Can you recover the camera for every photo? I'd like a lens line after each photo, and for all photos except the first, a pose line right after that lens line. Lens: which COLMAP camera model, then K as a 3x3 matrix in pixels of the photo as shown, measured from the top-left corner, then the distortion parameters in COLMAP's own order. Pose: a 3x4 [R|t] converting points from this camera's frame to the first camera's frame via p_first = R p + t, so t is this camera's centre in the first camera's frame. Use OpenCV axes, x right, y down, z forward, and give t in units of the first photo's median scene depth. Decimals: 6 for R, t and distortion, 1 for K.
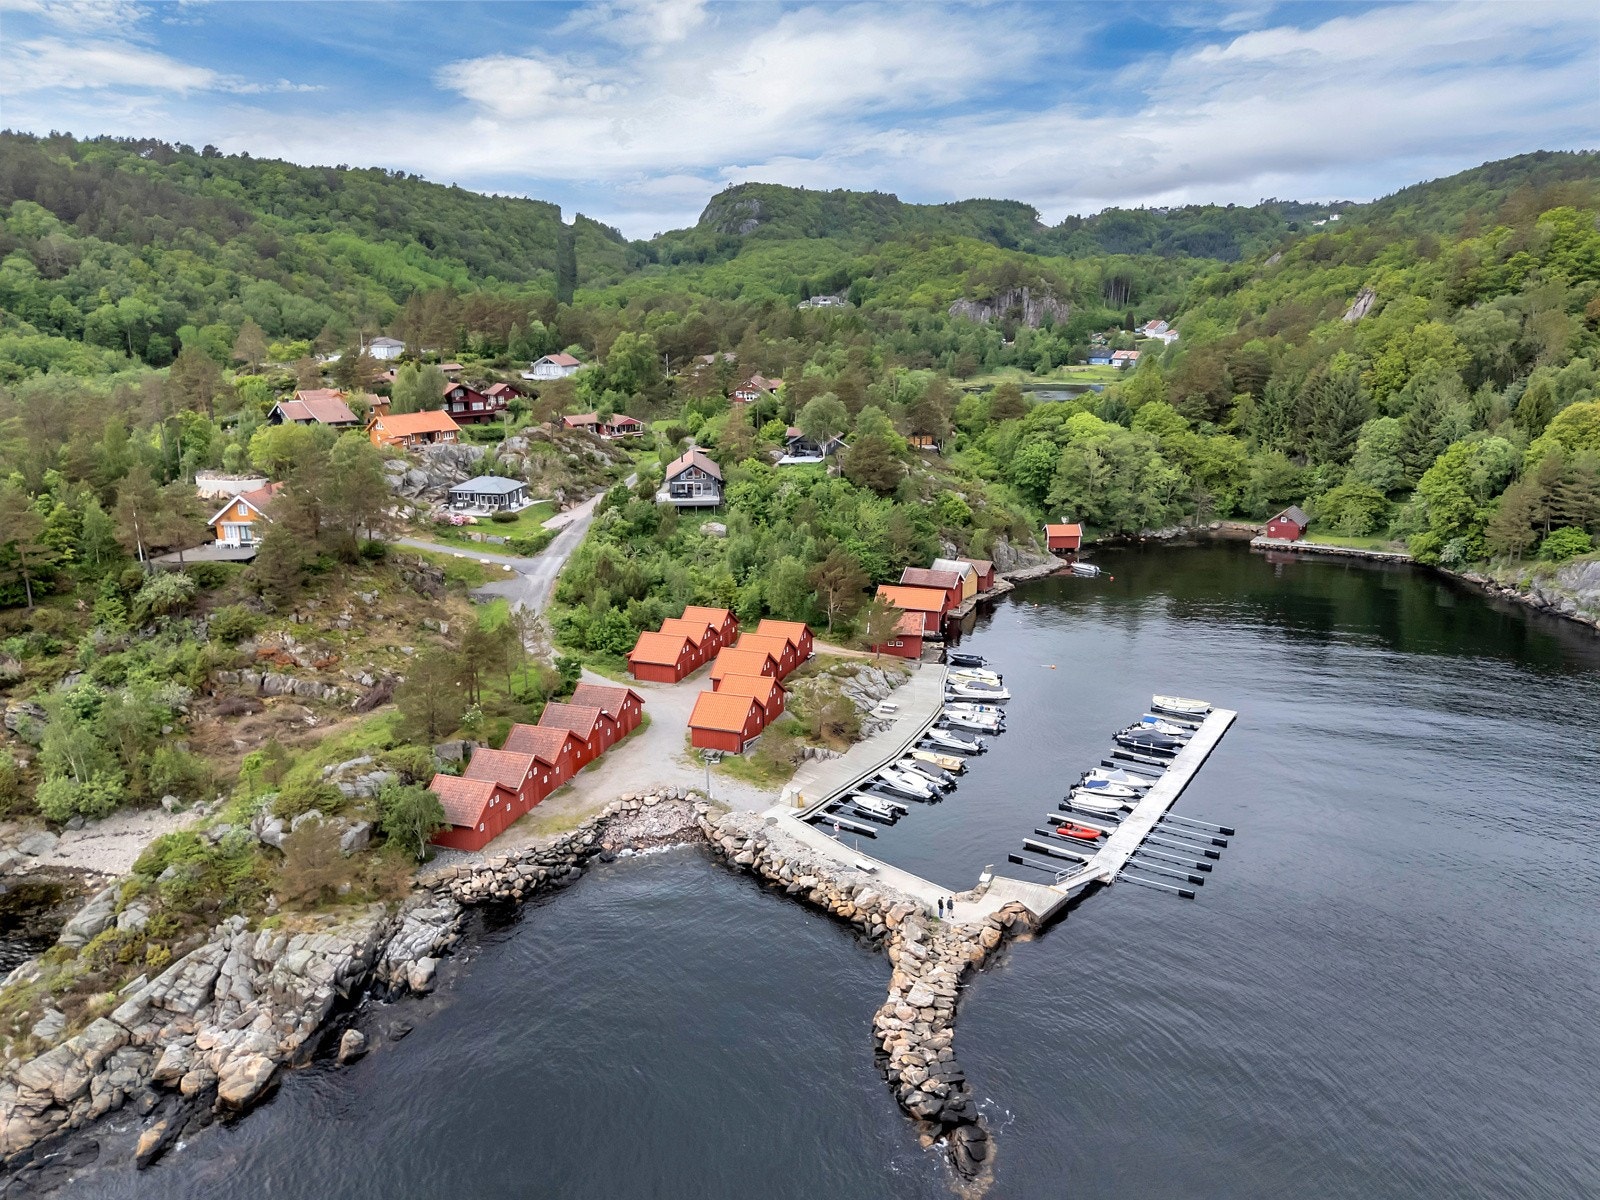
lens RADIAL K [[1161.1, 0, 800.0], [0, 1161.1, 600.0], [0, 0, 1]] dist [0.066003, -0.037400]
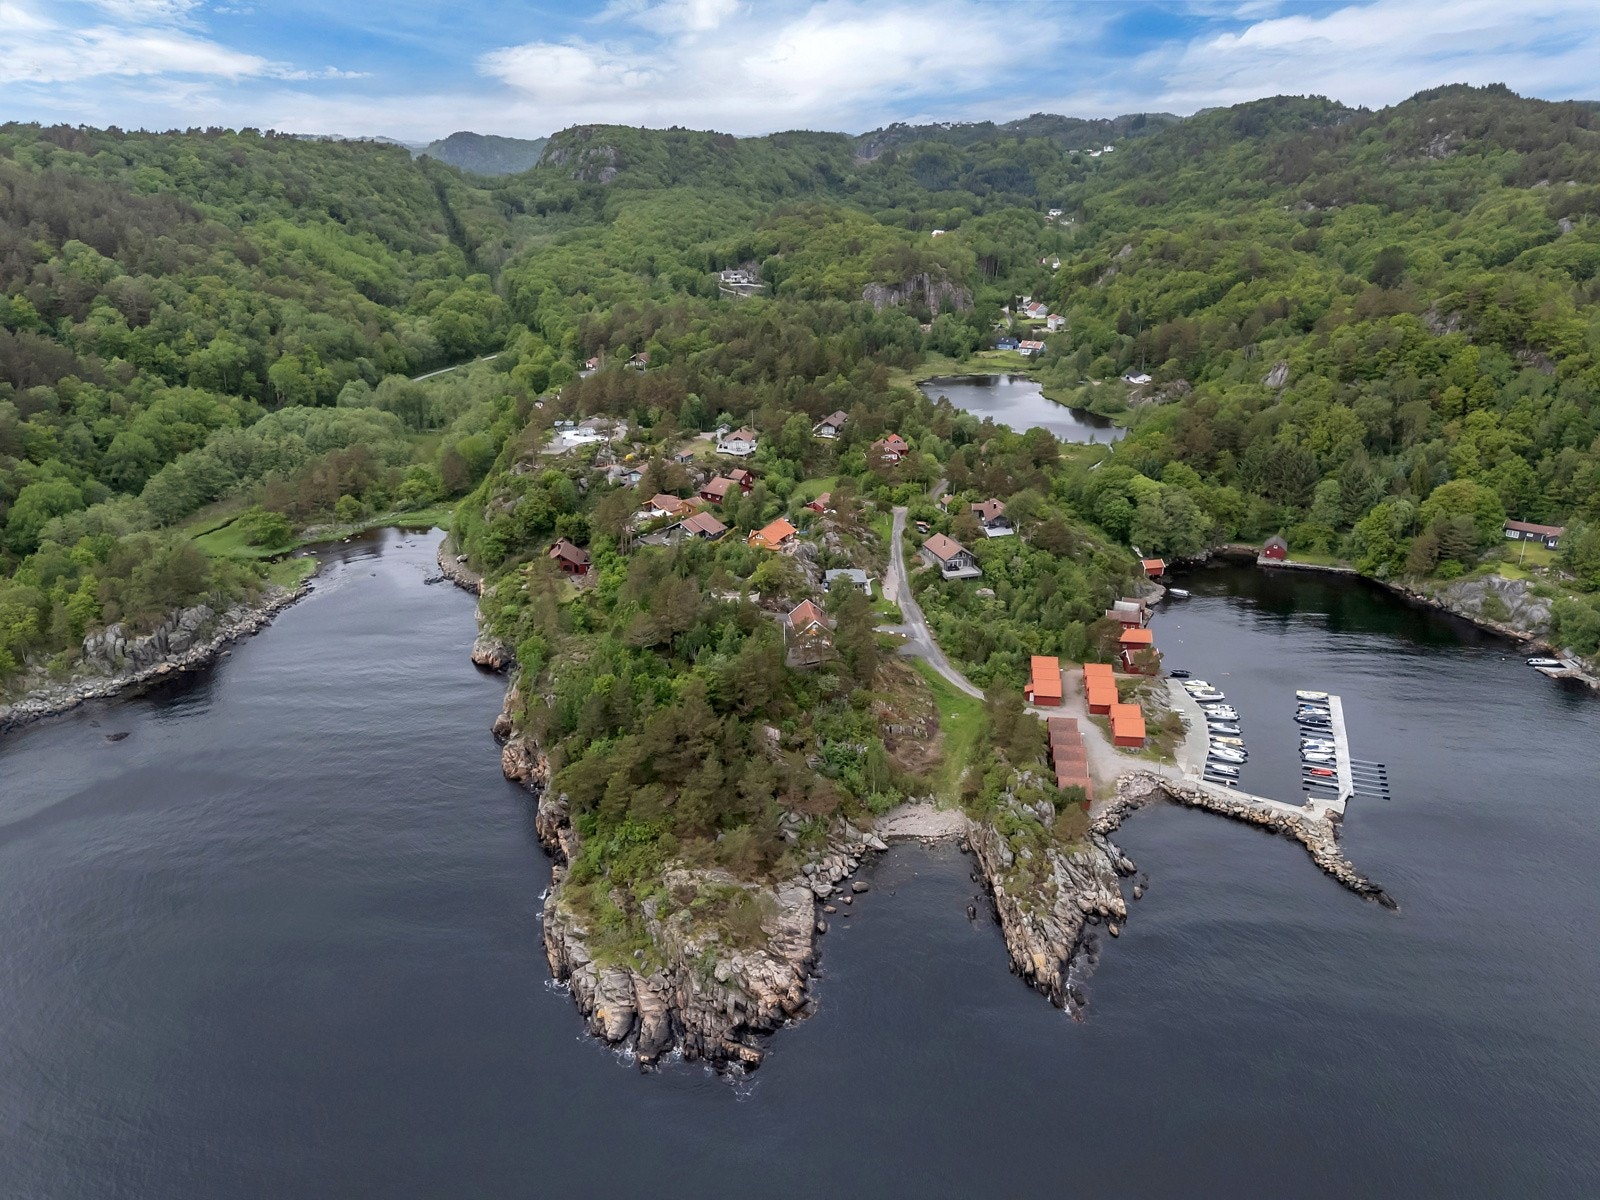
lens RADIAL K [[1161.1, 0, 800.0], [0, 1161.1, 600.0], [0, 0, 1]] dist [0.066003, -0.037400]
pose [[0.979006, -0.071678, 0.190811, -0.526814], [0.053743, 0.993777, 0.097570, -0.184405], [-0.196617, -0.085267, 0.976766, -0.438927]]
